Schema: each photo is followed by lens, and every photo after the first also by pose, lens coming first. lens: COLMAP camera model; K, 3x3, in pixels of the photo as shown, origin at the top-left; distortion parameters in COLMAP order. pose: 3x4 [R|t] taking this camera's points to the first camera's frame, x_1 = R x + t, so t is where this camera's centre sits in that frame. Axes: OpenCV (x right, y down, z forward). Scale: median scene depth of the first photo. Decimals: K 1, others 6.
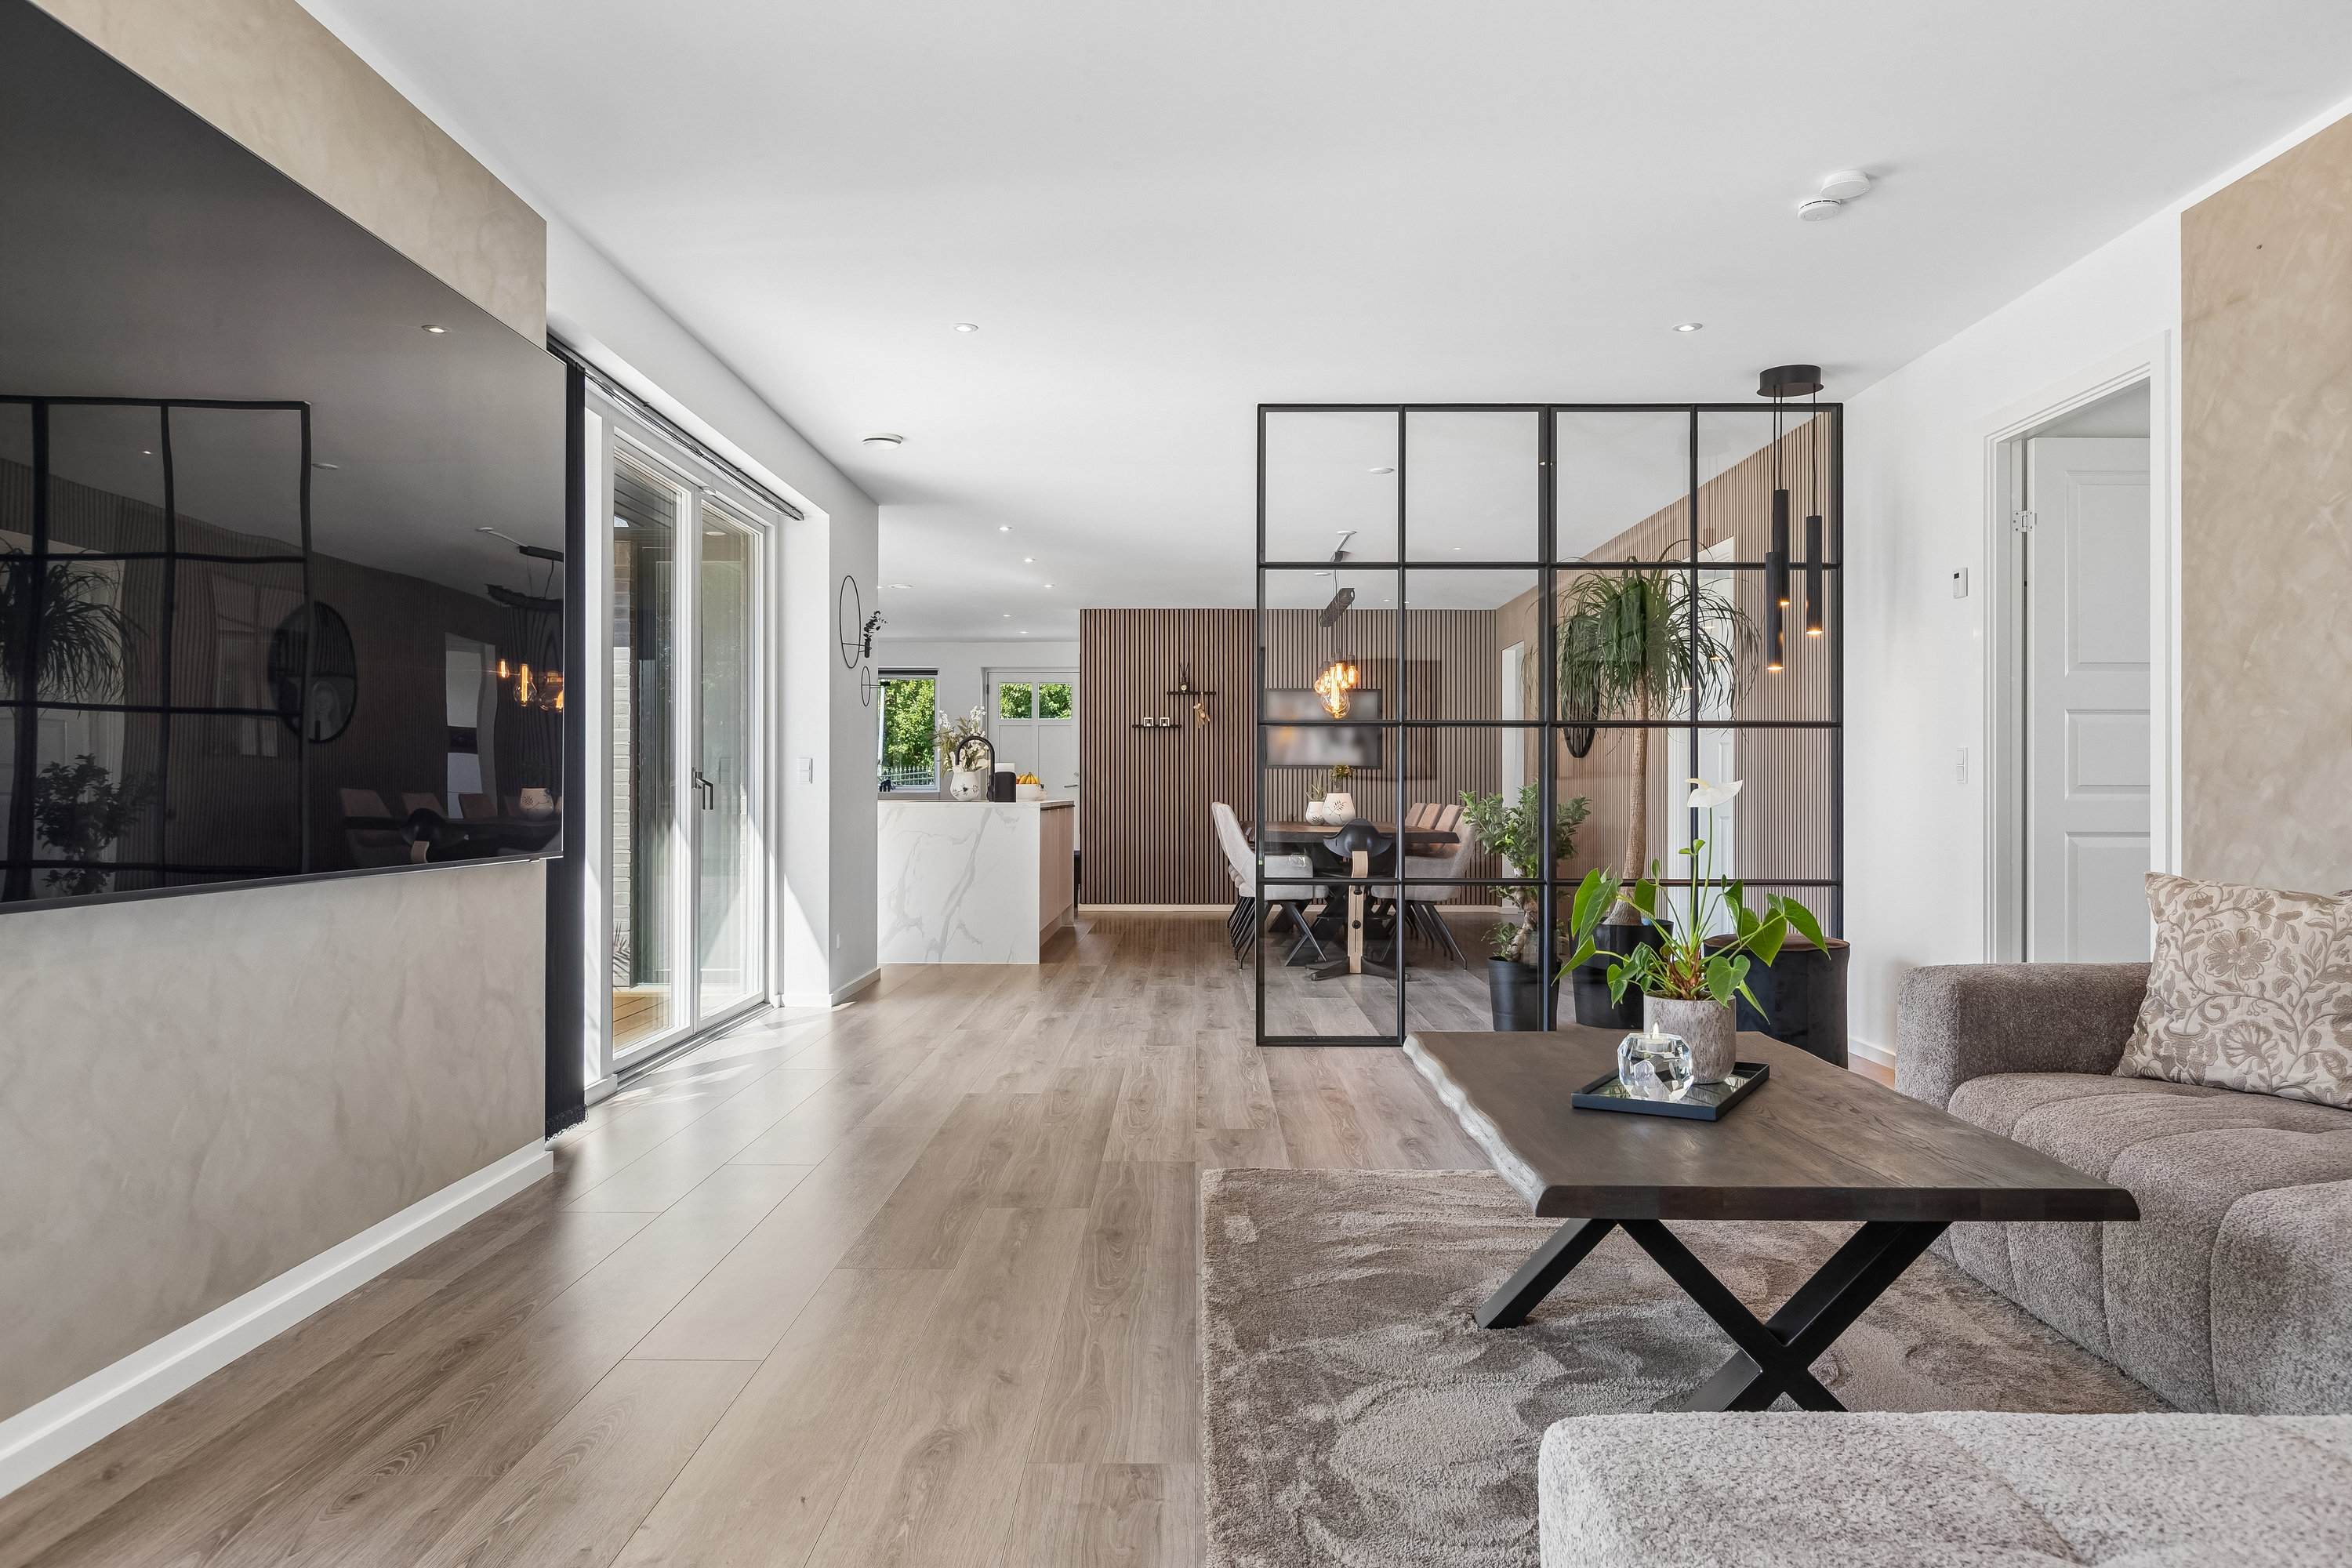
lens RADIAL K [[1589.7, 0, 1170.8], [0, 1589.7, 787.3], [0, 0, 1]] dist [0.008106, -0.004616]
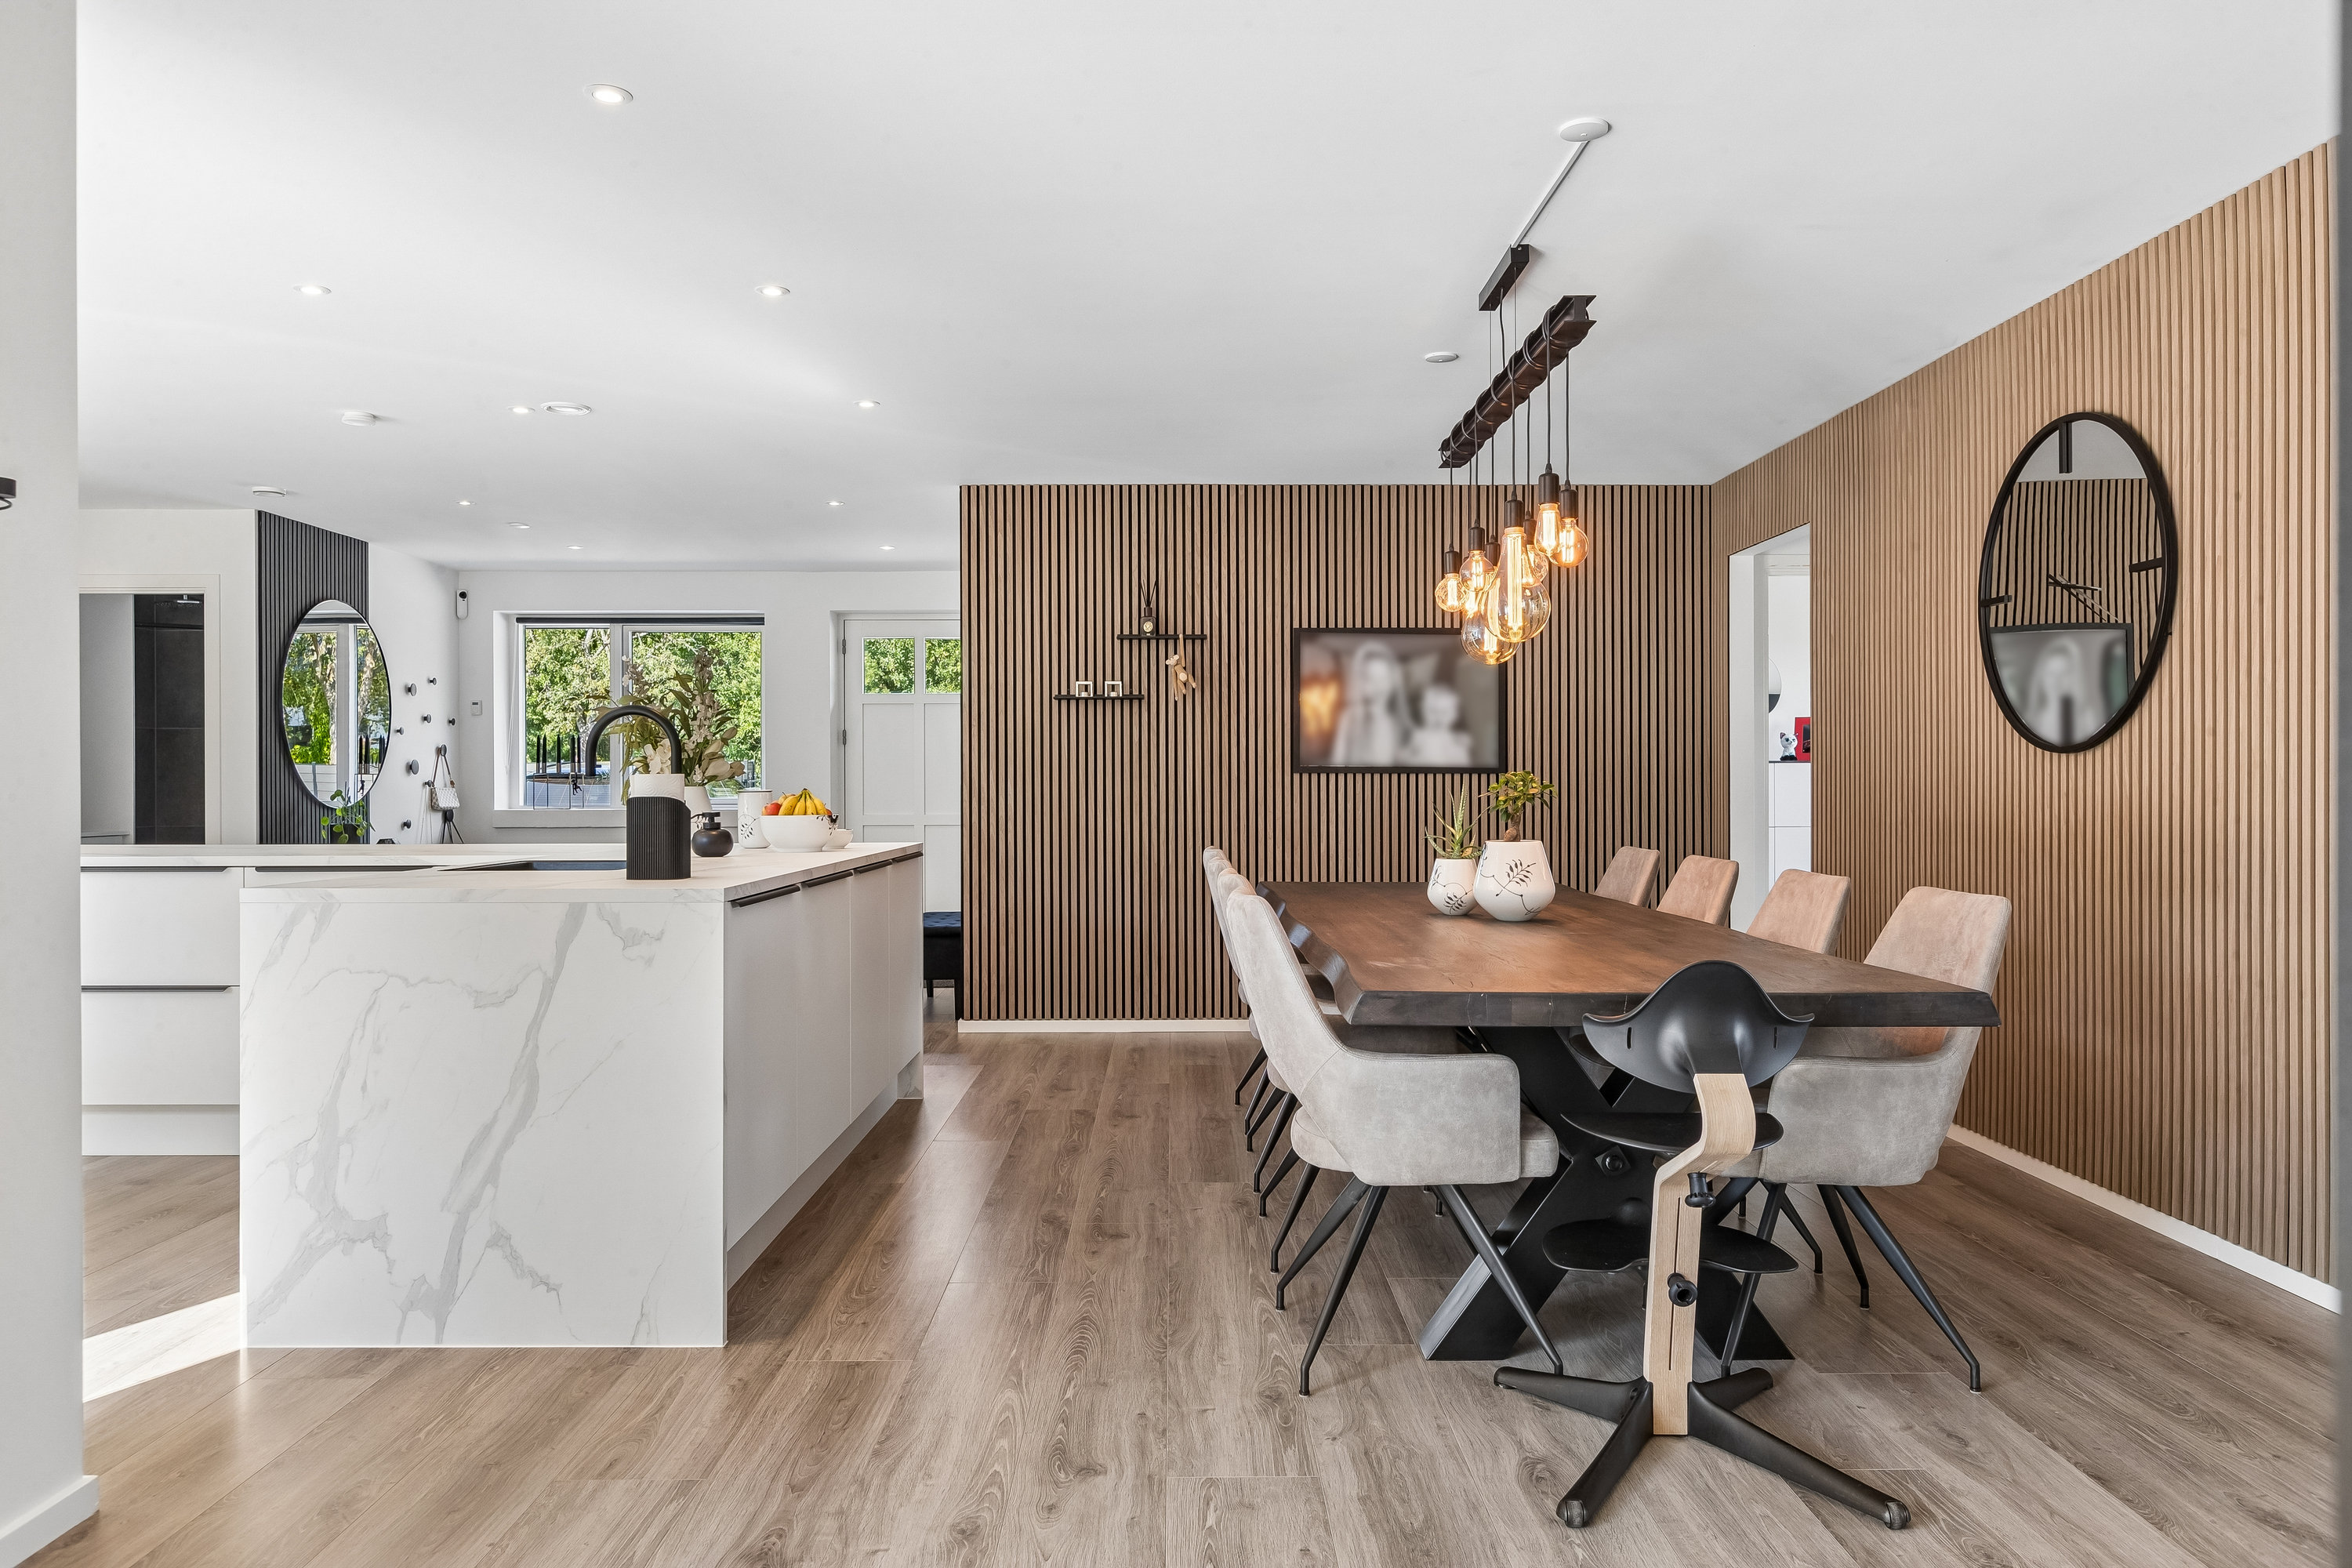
lens RADIAL K [[1589.7, 0, 1174.8], [0, 1589.7, 787.4], [0, 0, 1]] dist [0.008106, -0.004616]
pose [[0.999849, -0.004040, 0.016874, 0.010512], [0.003961, 0.999981, 0.004758, -0.012585], [-0.016893, -0.004690, 0.999846, 0.590526]]
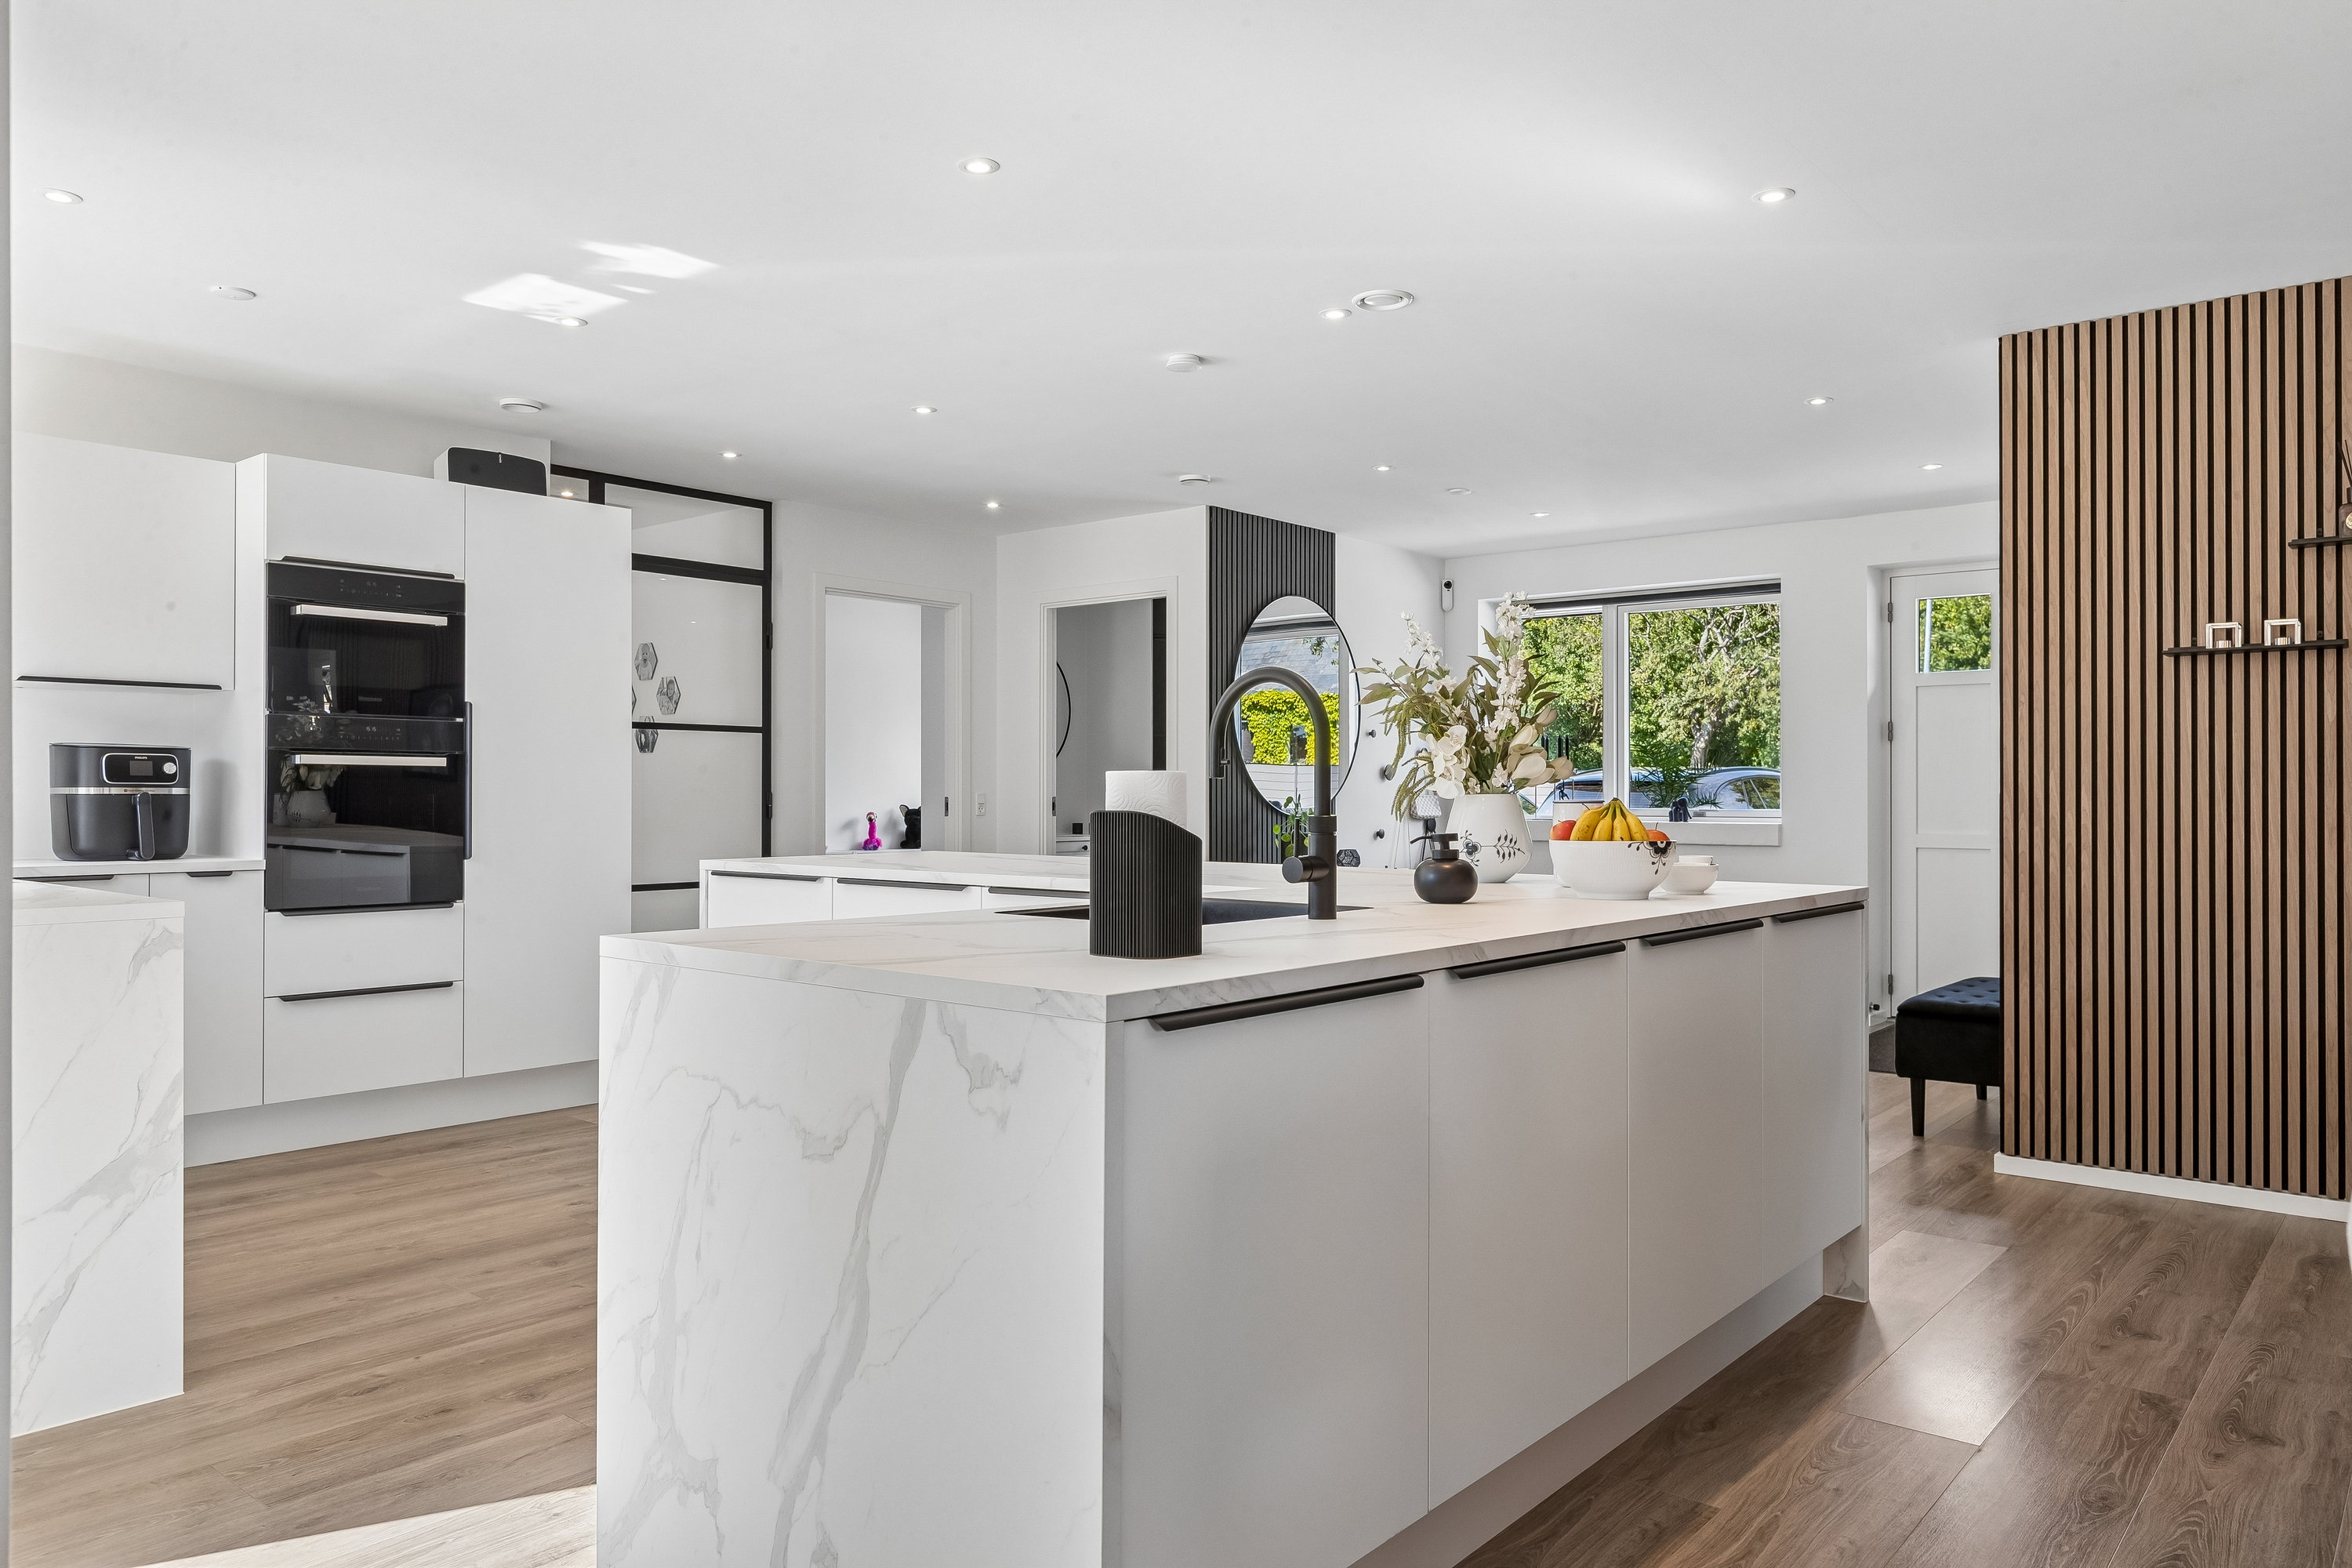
lens RADIAL K [[1589.7, 0, 1160.9], [0, 1589.7, 790.0], [0, 0, 1]] dist [0.008106, -0.004616]
pose [[0.776753, -0.001348, -0.629804, 0.030426], [0.001024, 0.999999, -0.000877, -0.011698], [0.629805, 0.000037, 0.776754, 0.790204]]
